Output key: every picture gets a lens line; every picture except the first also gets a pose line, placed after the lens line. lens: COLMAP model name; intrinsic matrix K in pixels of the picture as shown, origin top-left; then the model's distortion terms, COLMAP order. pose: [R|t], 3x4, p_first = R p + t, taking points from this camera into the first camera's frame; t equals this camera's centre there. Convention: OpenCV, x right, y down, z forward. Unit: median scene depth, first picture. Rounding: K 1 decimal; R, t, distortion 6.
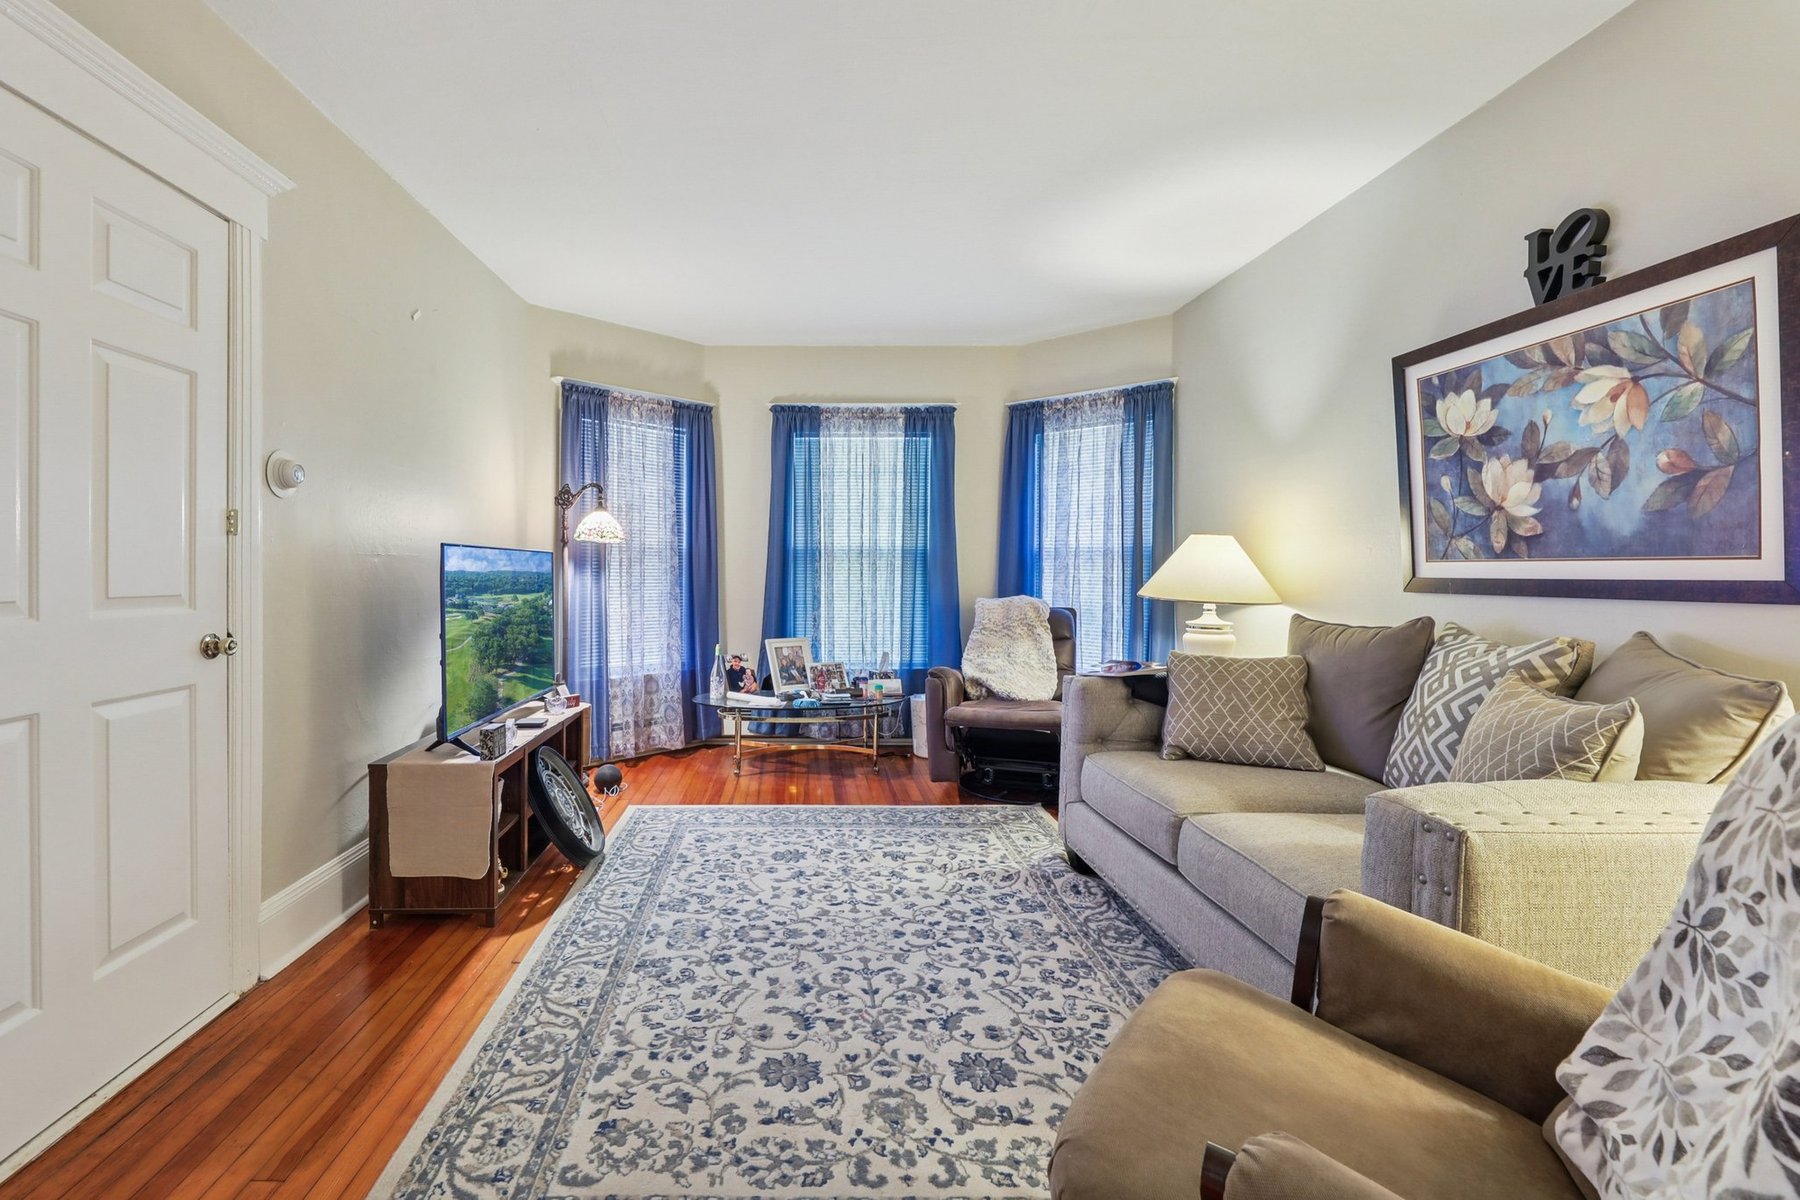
lens RADIAL K [[780.8, 0, 794.8], [0, 780.8, 575.2], [0, 0, 1]] dist [-0.000833, -0.000088]
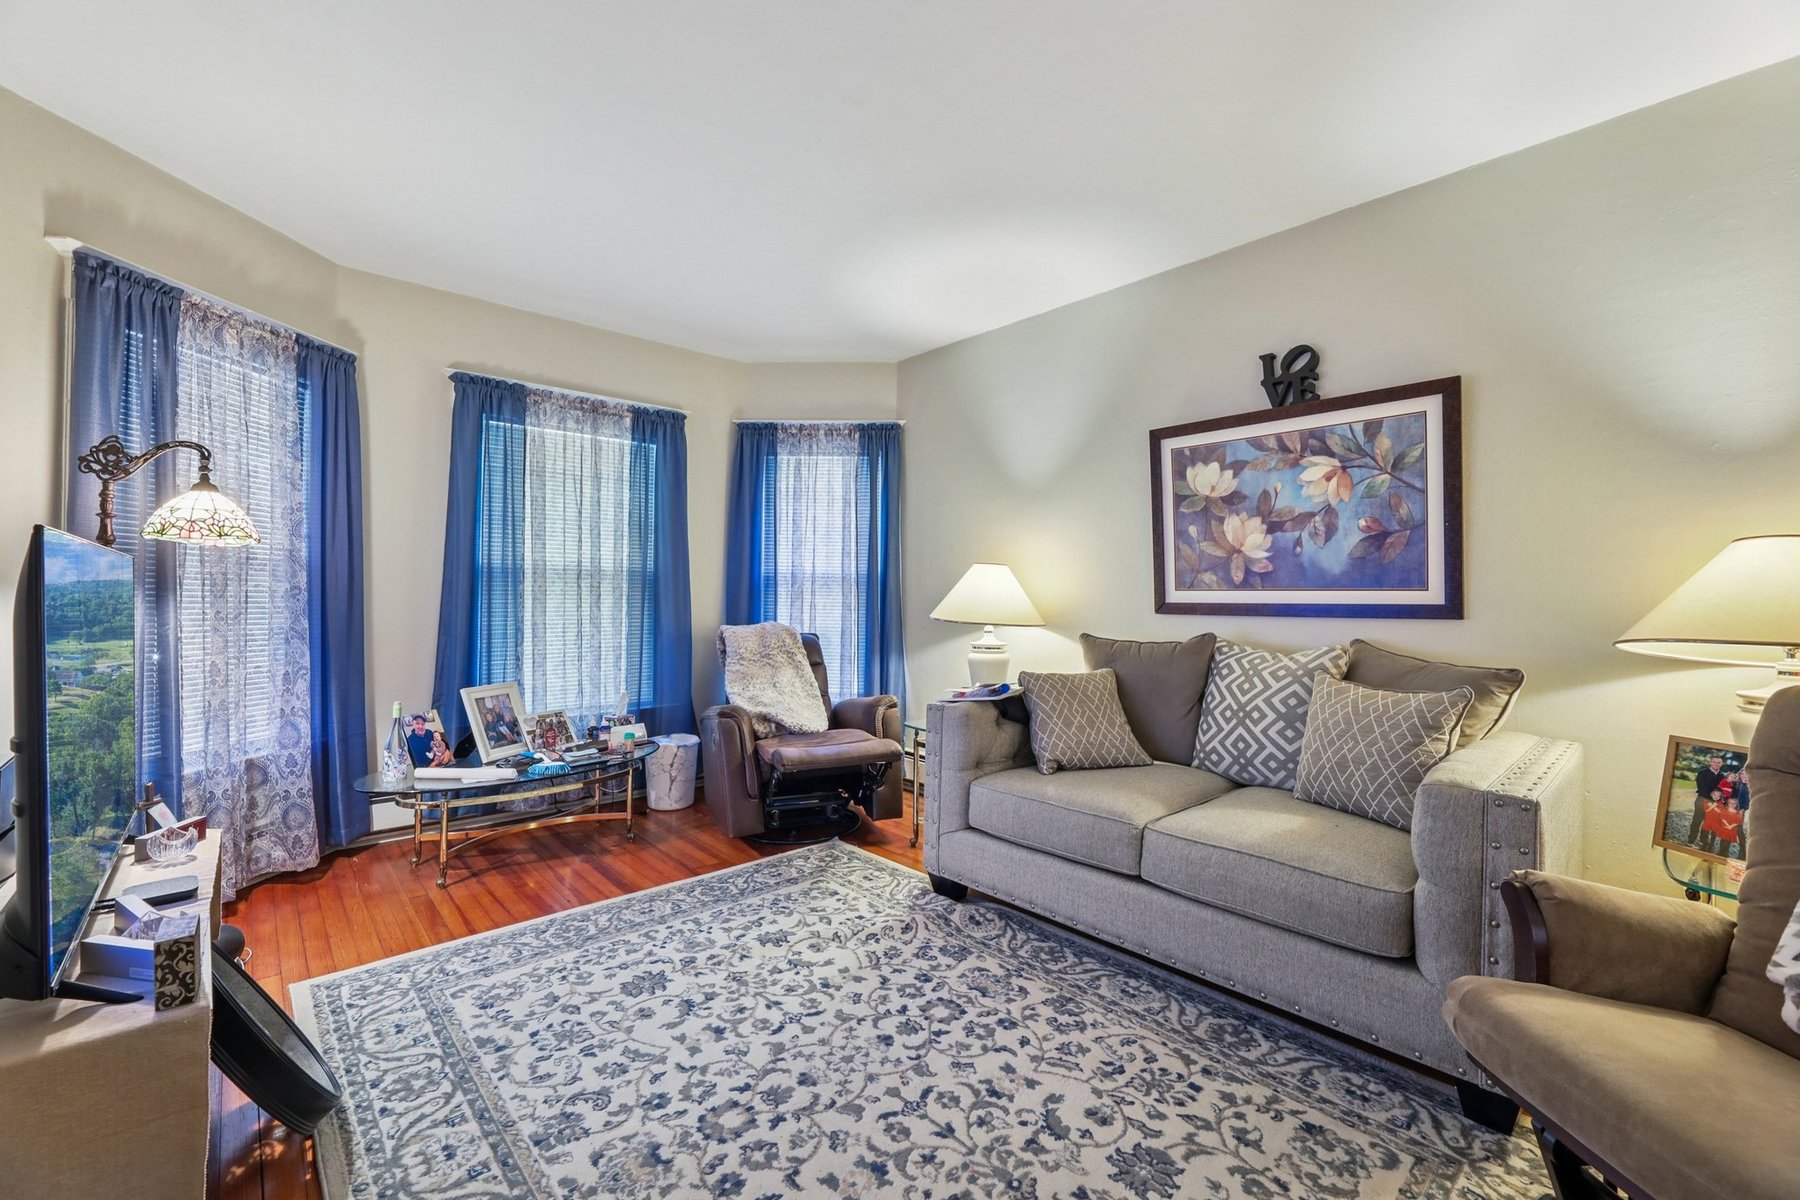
lens RADIAL K [[744.4, 0, 898.7], [0, 744.4, 590.5], [0, 0, 1]] dist [-0.002500, -0.000259]
pose [[0.747400, 0.008603, 0.664318, -0.355837], [0.000162, 0.999914, -0.013131, -0.000975], [-0.664374, 0.009922, 0.747334, 0.378785]]
